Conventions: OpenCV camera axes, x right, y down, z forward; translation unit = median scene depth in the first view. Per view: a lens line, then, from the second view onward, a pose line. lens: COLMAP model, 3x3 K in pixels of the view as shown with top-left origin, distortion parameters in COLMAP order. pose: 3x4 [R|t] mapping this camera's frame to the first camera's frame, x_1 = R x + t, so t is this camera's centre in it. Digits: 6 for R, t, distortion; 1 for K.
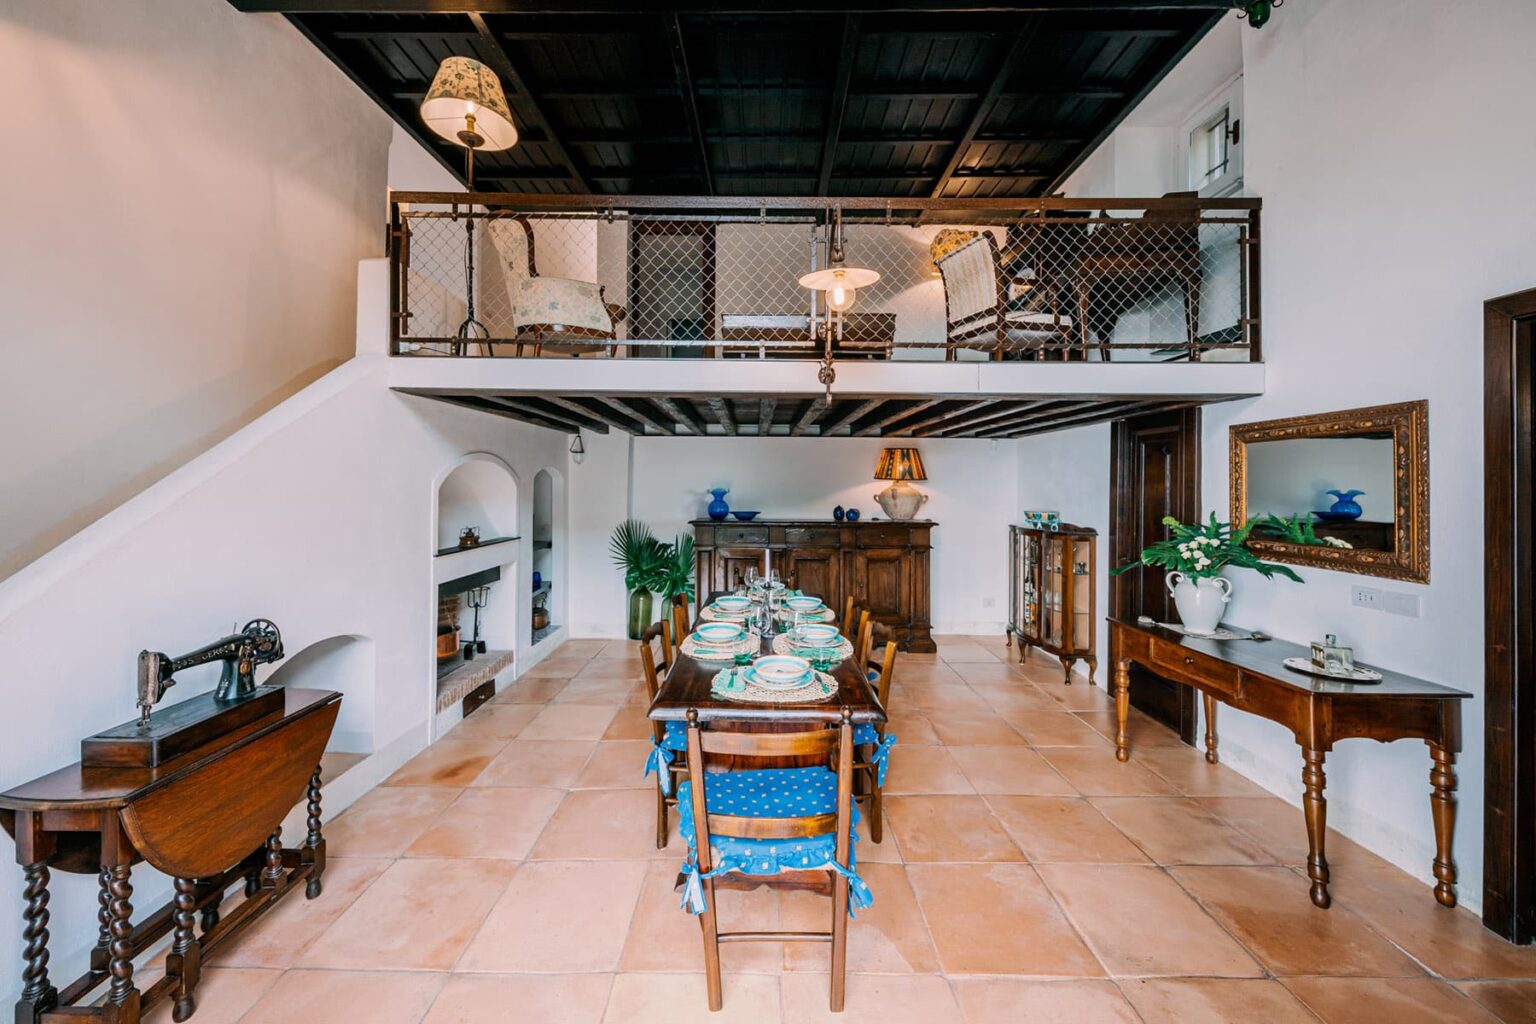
lens RADIAL K [[565.8, 0, 748.7], [0, 565.8, 481.3], [0, 0, 1]] dist [0.007980, -0.002692]
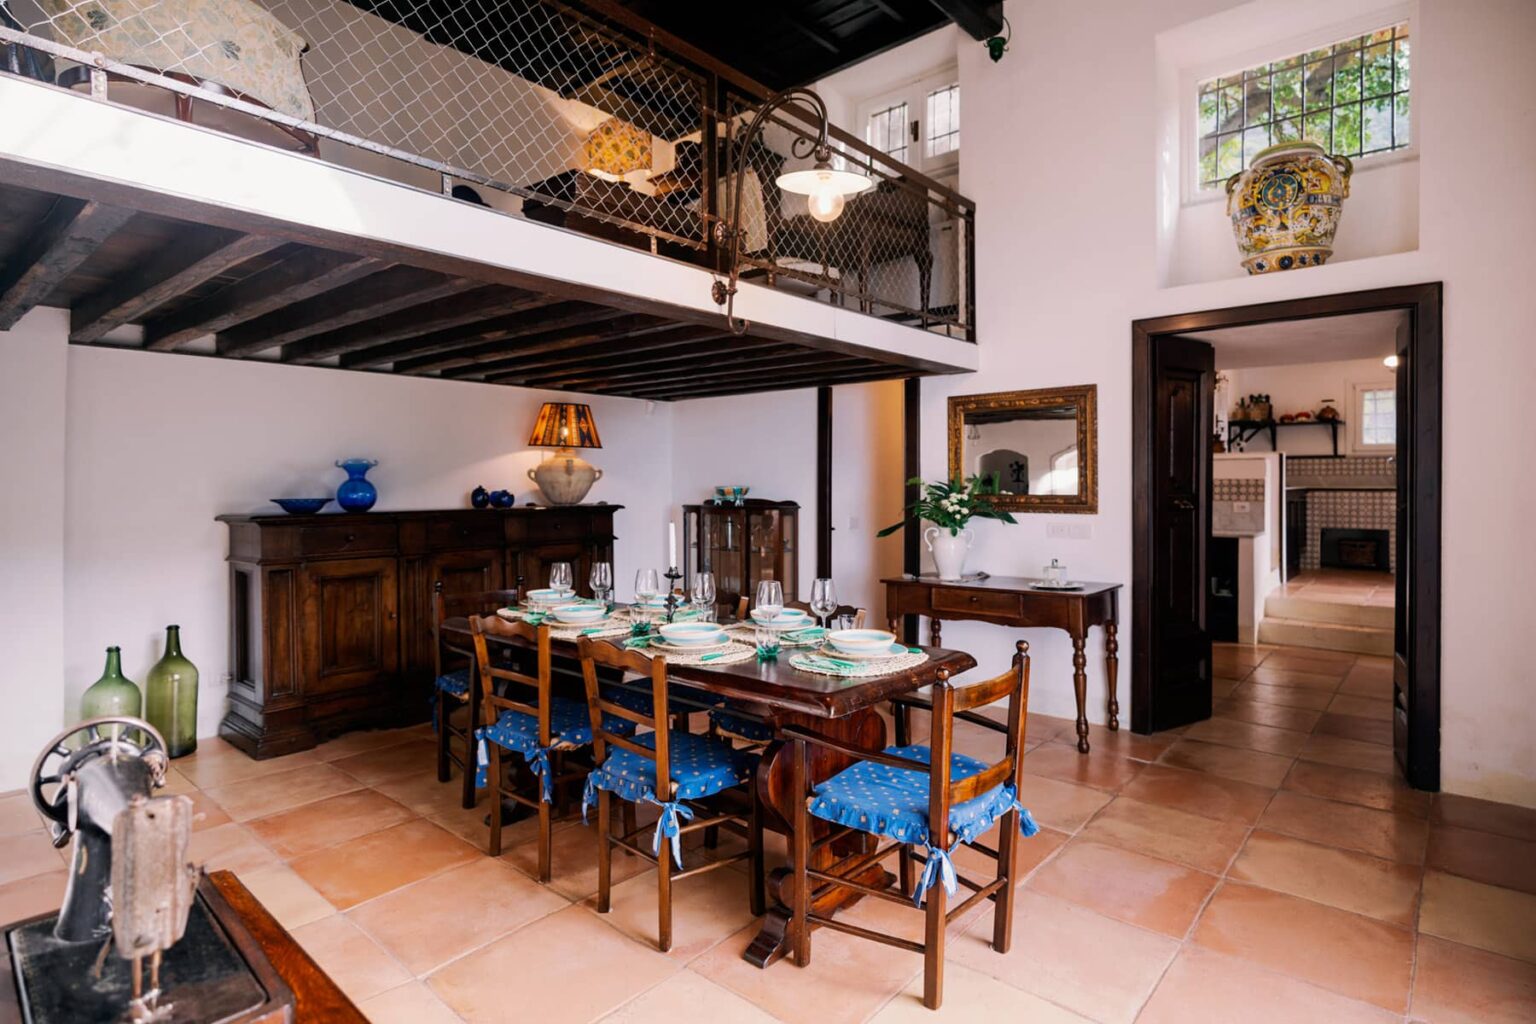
lens RADIAL K [[837.2, 0, 780.5], [0, 837.2, 491.3], [0, 0, 1]] dist [0.008474, -0.007524]
pose [[0.629542, -0.016343, 0.776795, -0.691690], [0.004187, 0.999836, 0.017642, 0.062191], [-0.776955, -0.007854, 0.629507, 0.220865]]
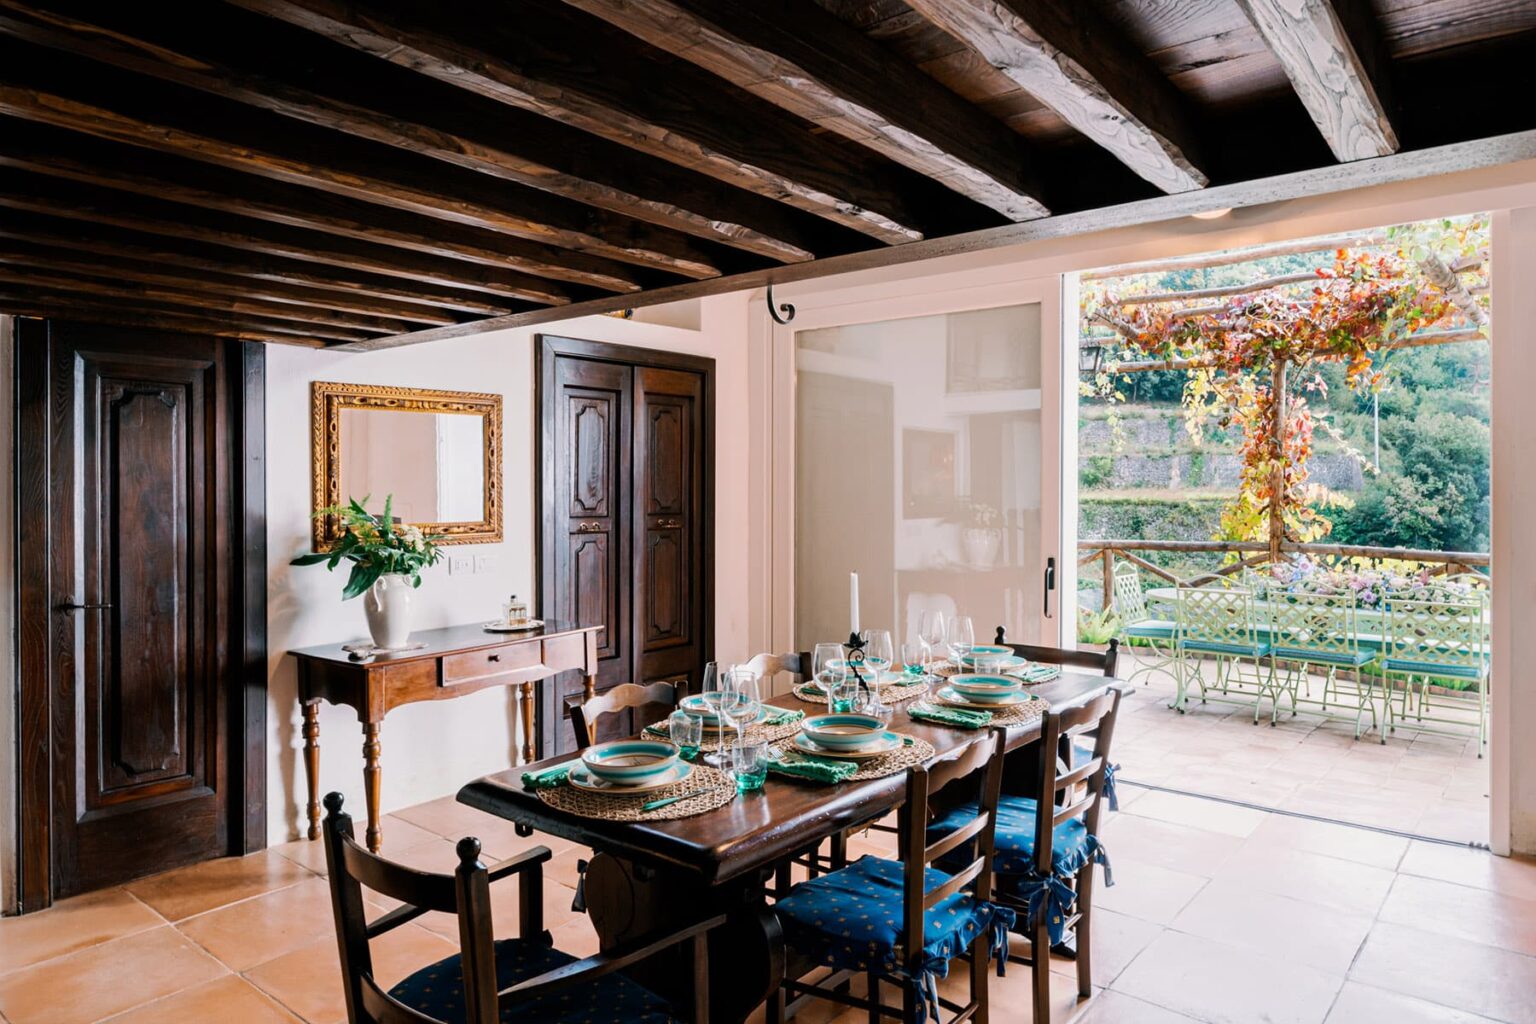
lens RADIAL K [[979.6, 0, 778.2], [0, 979.6, 496.3], [0, 0, 1]] dist [0.005338, -0.000287]
pose [[-0.777799, -0.011557, 0.628407, -0.472745], [-0.005303, 0.999916, 0.011826, 0.036525], [-0.628491, 0.005866, -0.777795, 1.708600]]
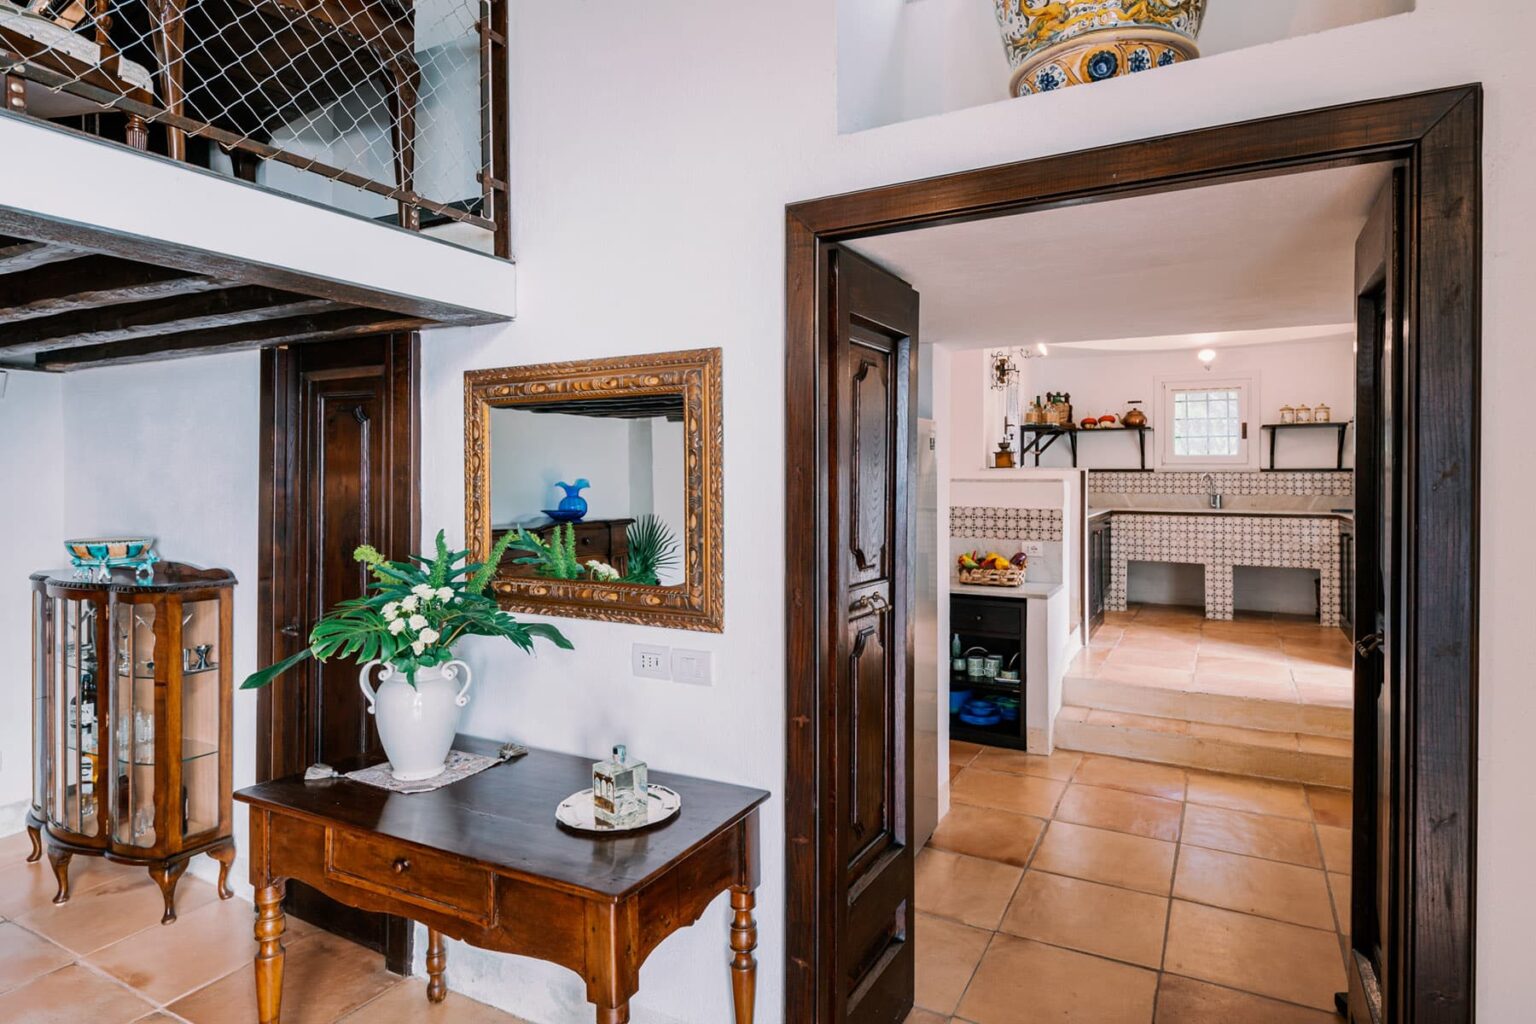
lens RADIAL K [[837.2, 0, 785.9], [0, 837.2, 480.7], [0, 0, 1]] dist [0.008474, -0.007524]
pose [[0.461790, -0.010720, 0.886924, 0.286316], [-0.002292, 0.999909, 0.013279, -0.004090], [-0.886986, -0.008165, 0.461724, 0.369958]]
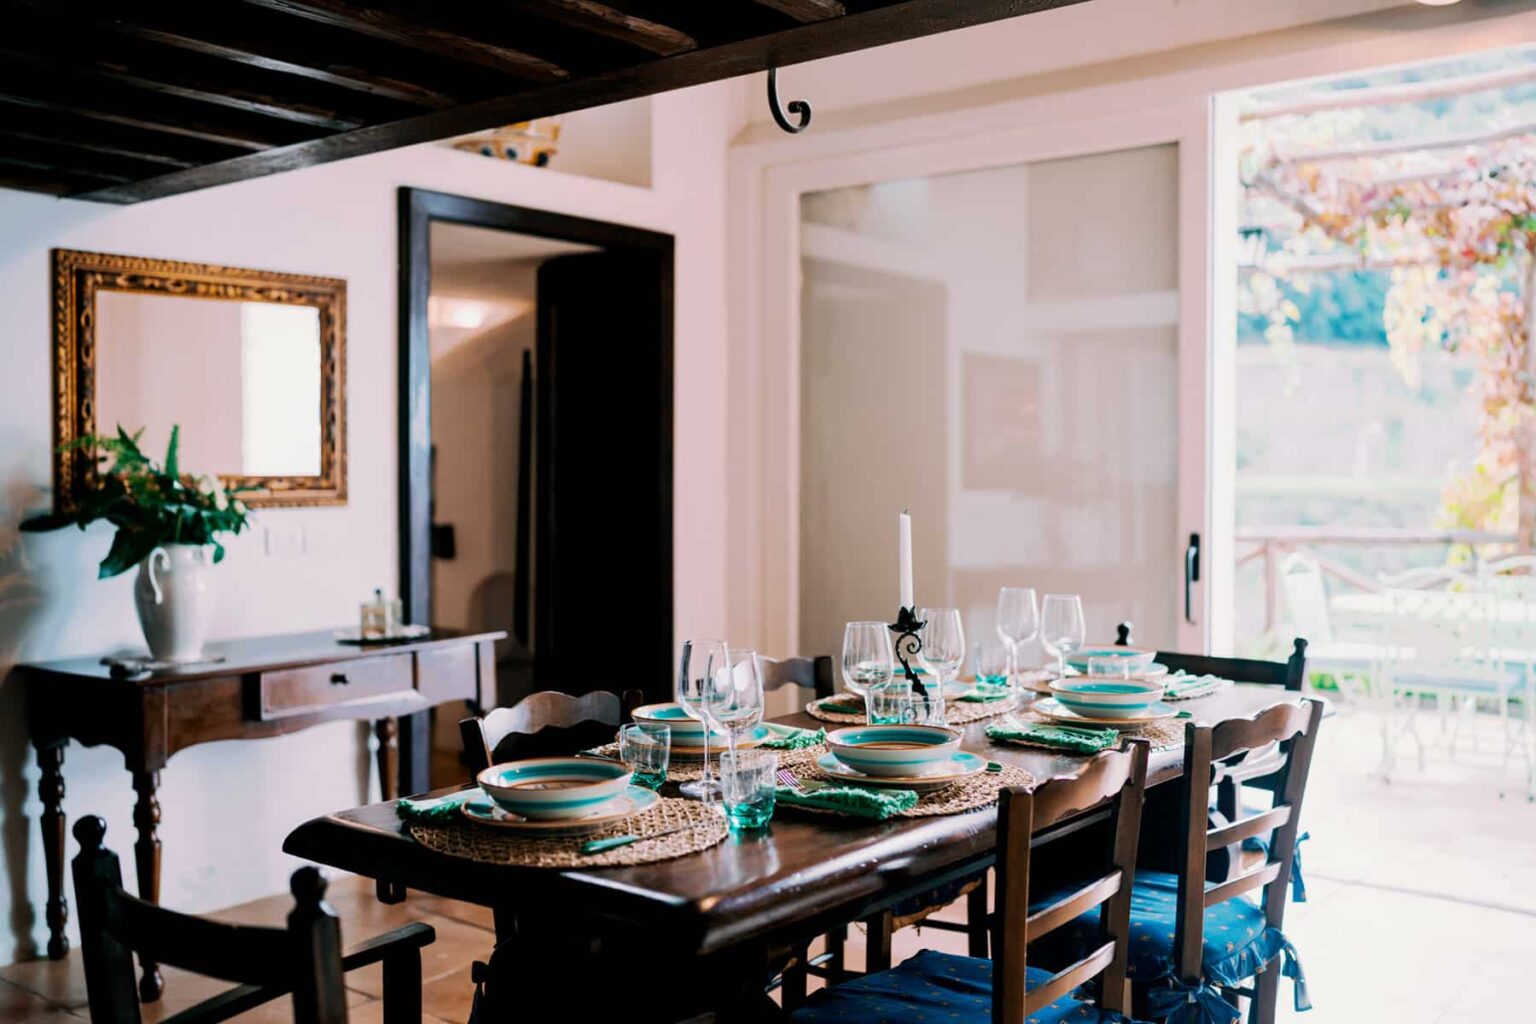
lens RADIAL K [[1484.9, 0, 771.9], [0, 1484.9, 497.8], [0, 0, 1]] dist [-0.002197, 0.000000]
pose [[-0.782303, -0.015465, 0.622706, -0.442809], [-0.006414, 0.999839, 0.016773, 0.093699], [-0.622865, 0.009127, -0.782276, 1.694517]]
